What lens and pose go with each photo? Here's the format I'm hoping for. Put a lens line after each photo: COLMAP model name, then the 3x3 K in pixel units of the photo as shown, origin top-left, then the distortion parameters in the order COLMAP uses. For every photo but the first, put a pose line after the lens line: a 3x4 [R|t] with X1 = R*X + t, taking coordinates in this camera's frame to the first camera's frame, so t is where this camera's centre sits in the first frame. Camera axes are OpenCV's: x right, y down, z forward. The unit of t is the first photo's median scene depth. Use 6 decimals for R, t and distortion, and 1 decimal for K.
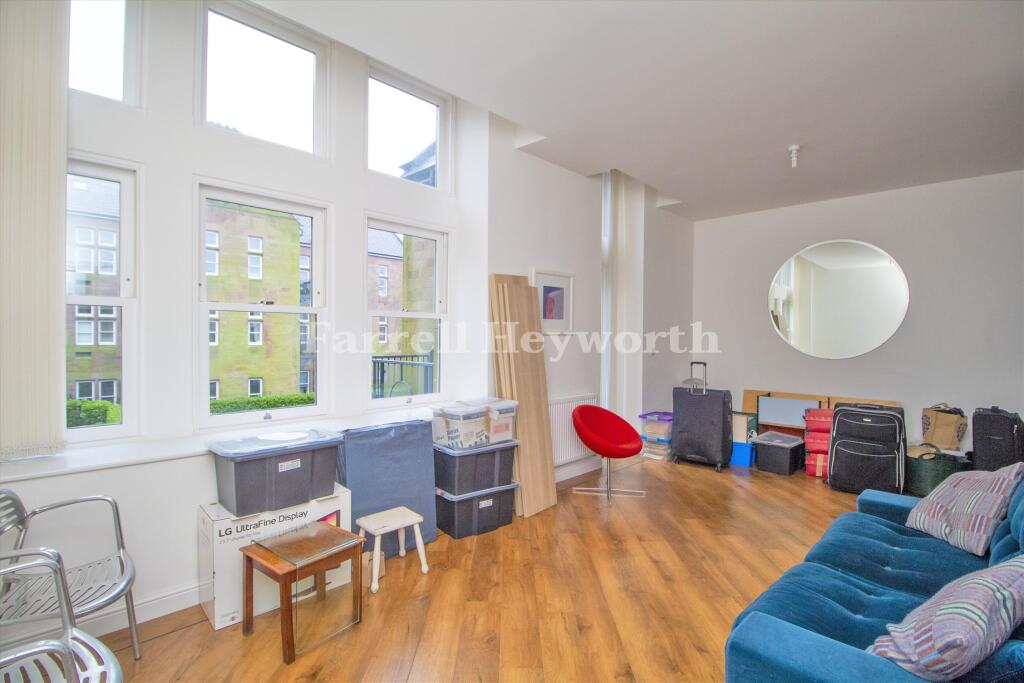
lens RADIAL K [[479.1, 0, 509.8], [0, 479.1, 346.6], [0, 0, 1]] dist [-0.011742, -0.002010]
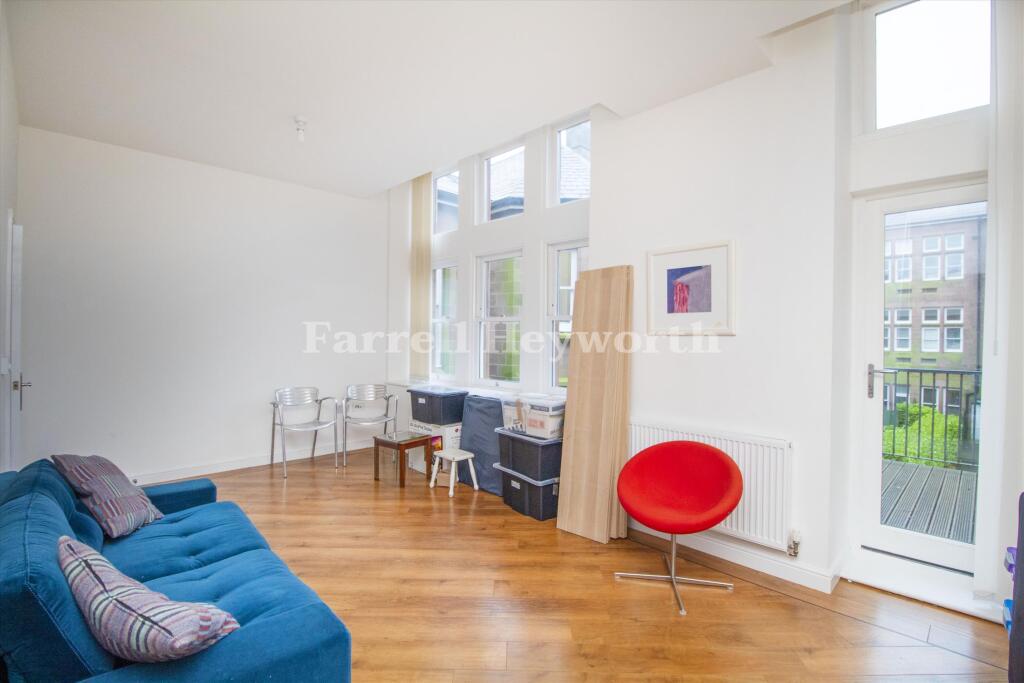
lens RADIAL K [[479.1, 0, 511.9], [0, 479.1, 337.4], [0, 0, 1]] dist [-0.011742, -0.002010]
pose [[-0.019433, -0.002503, -0.999808, 0.715822], [-0.033417, 0.999440, -0.001853, -0.009481], [0.999253, 0.033374, -0.019506, 0.669063]]
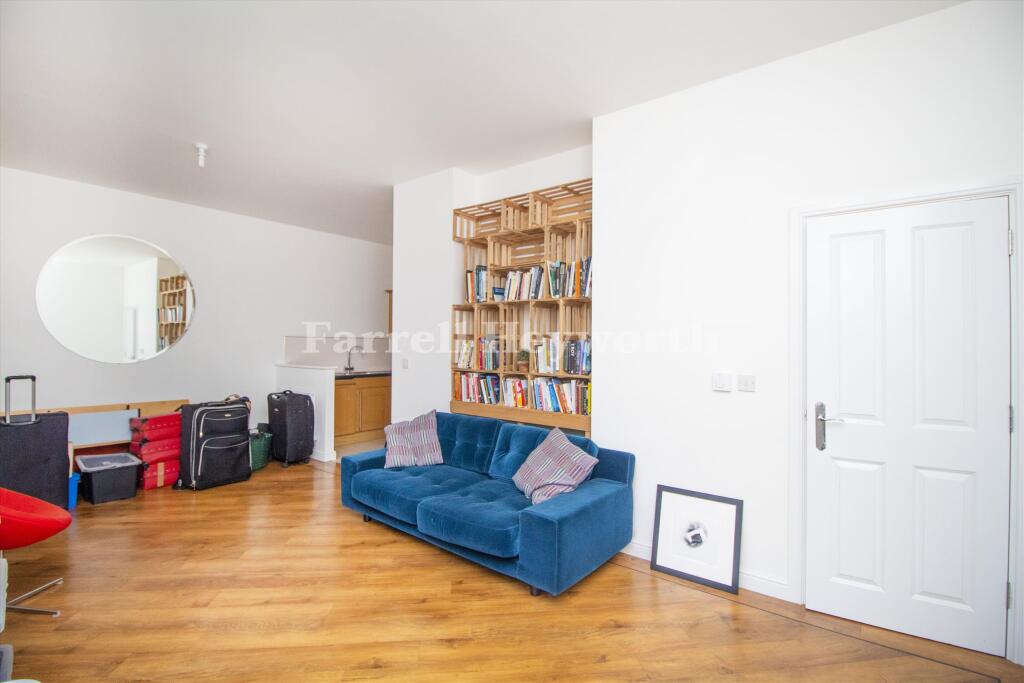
lens RADIAL K [[479.1, 0, 515.8], [0, 479.1, 340.0], [0, 0, 1]] dist [-0.011742, -0.002010]
pose [[-0.110284, -0.004970, 0.993888, -0.351931], [0.014720, 0.999870, 0.006633, -0.014069], [-0.993791, 0.015361, -0.110197, 0.376882]]
